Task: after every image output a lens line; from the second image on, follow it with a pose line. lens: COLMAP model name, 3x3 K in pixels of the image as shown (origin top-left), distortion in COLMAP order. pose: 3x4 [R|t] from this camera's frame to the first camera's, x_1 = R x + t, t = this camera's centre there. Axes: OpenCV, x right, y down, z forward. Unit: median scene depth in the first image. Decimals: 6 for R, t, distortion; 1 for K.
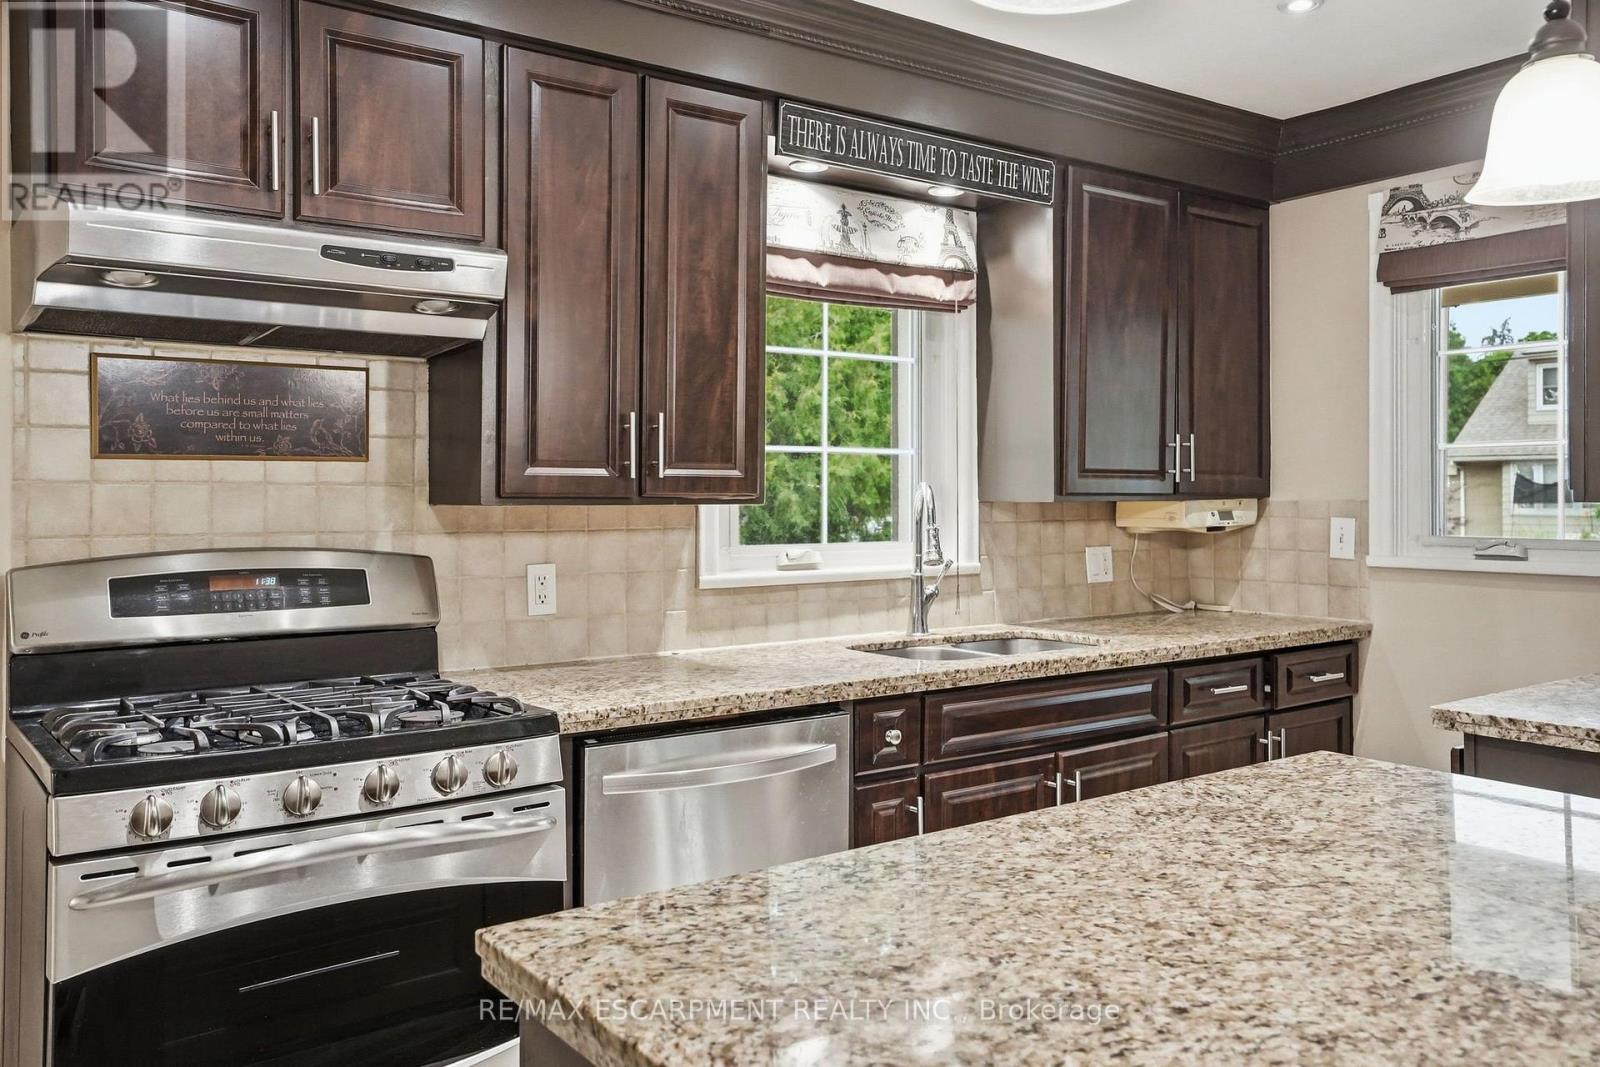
lens RADIAL K [[1293.2, 0, 799.8], [0, 1293.2, 486.4], [0, 0, 1]] dist [-0.004918, 0.097669]
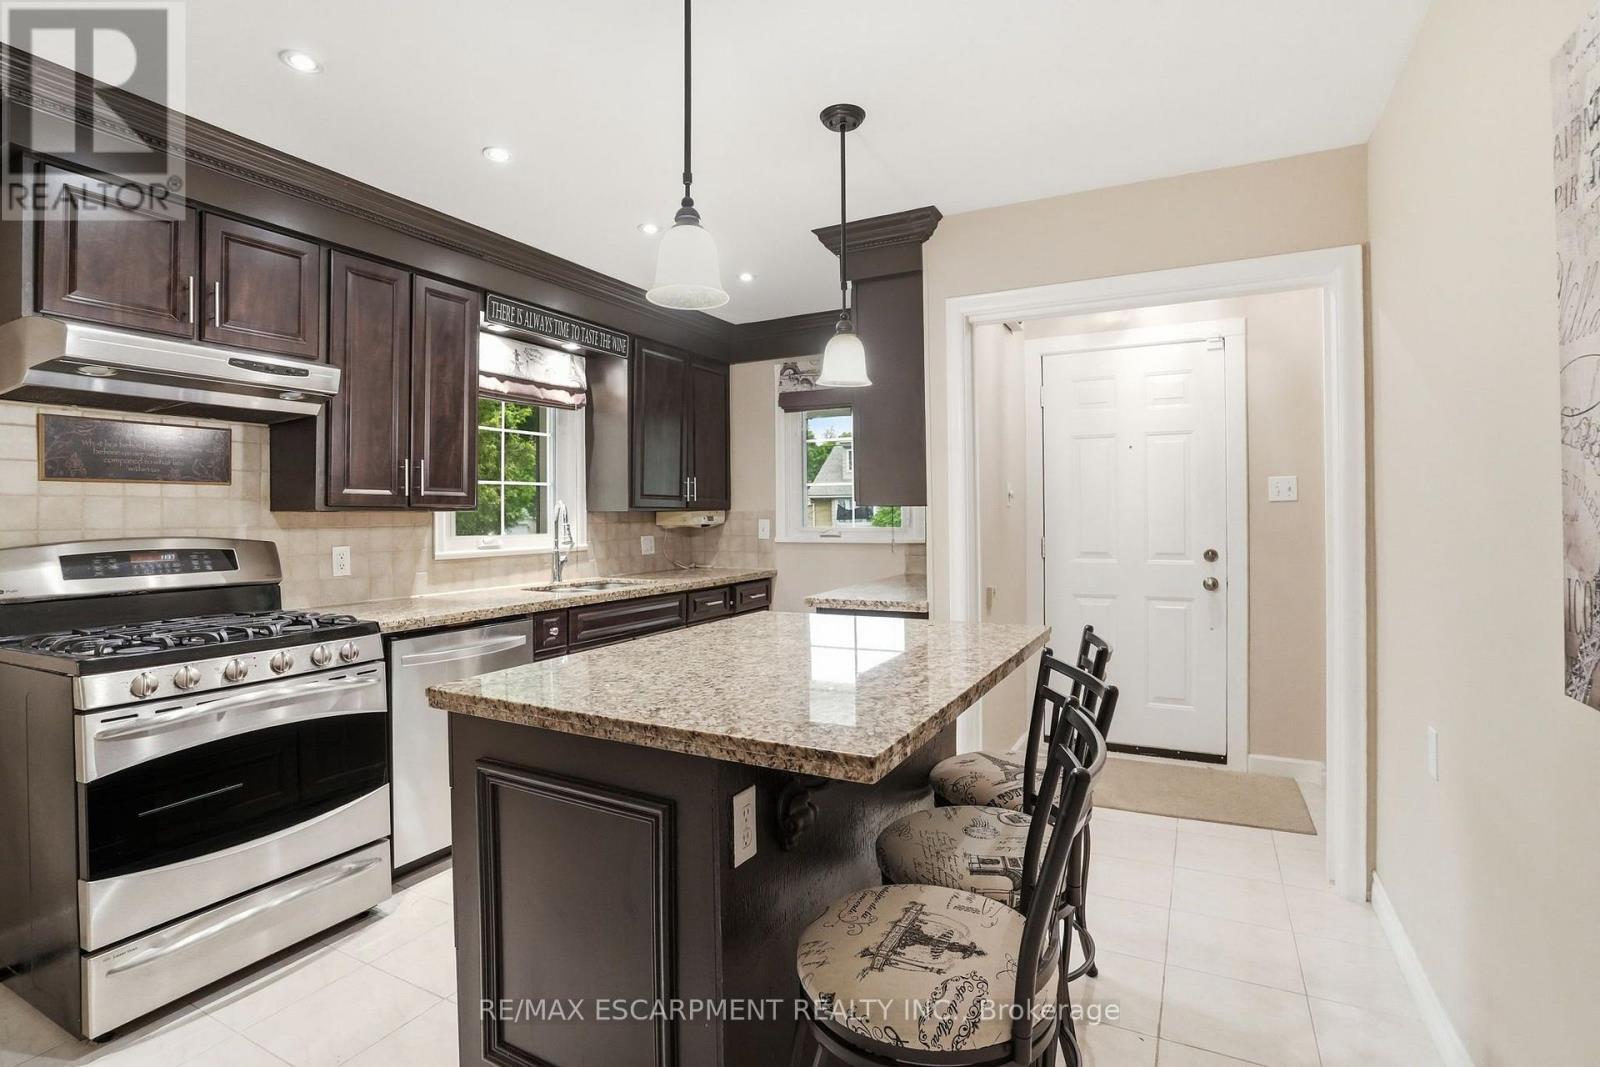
lens RADIAL K [[772.1, 0, 798.5], [0, 772.1, 513.4], [0, 0, 1]] dist [-0.001466, -0.000148]
pose [[0.899701, -0.007162, 0.436447, -0.095573], [0.006488, 0.999974, 0.003034, 0.016362], [-0.436458, 0.000102, 0.899725, -0.182054]]
